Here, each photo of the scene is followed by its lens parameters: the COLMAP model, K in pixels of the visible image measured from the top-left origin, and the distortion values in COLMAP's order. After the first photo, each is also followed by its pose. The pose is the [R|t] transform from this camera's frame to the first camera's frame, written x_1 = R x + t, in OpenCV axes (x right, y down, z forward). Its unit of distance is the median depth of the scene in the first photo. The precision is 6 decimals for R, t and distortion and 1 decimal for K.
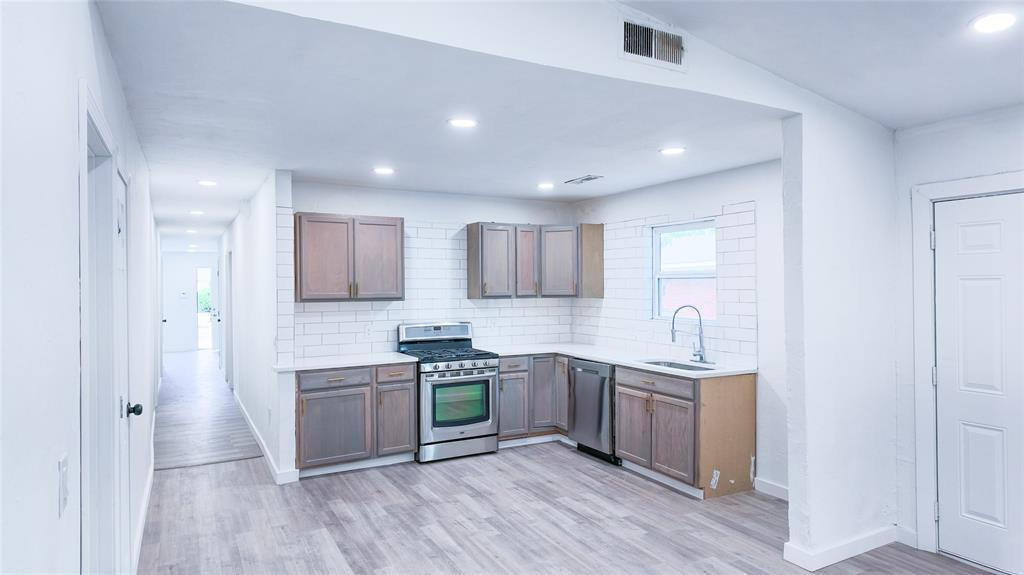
lens RADIAL K [[584.2, 0, 511.7], [0, 584.2, 285.3], [0, 0, 1]] dist [0.002690, -0.001149]
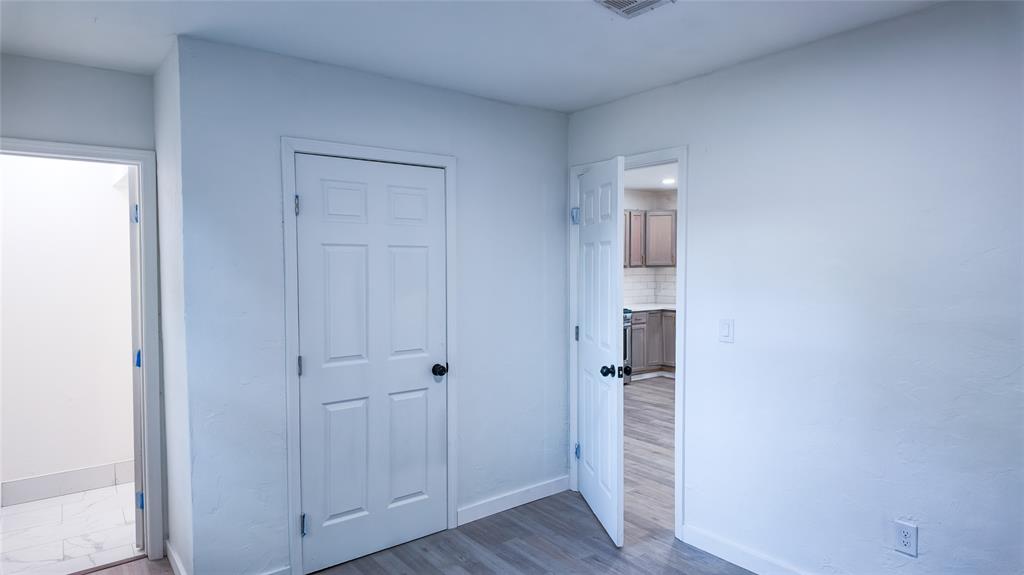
lens RADIAL K [[584.2, 0, 512.1], [0, 584.2, 288.7], [0, 0, 1]] dist [0.002690, -0.001149]
pose [[0.990636, -0.005256, 0.136431, -0.438246], [-0.001827, 0.998659, 0.051743, 0.002306], [-0.136520, -0.051508, 0.989297, -0.245333]]
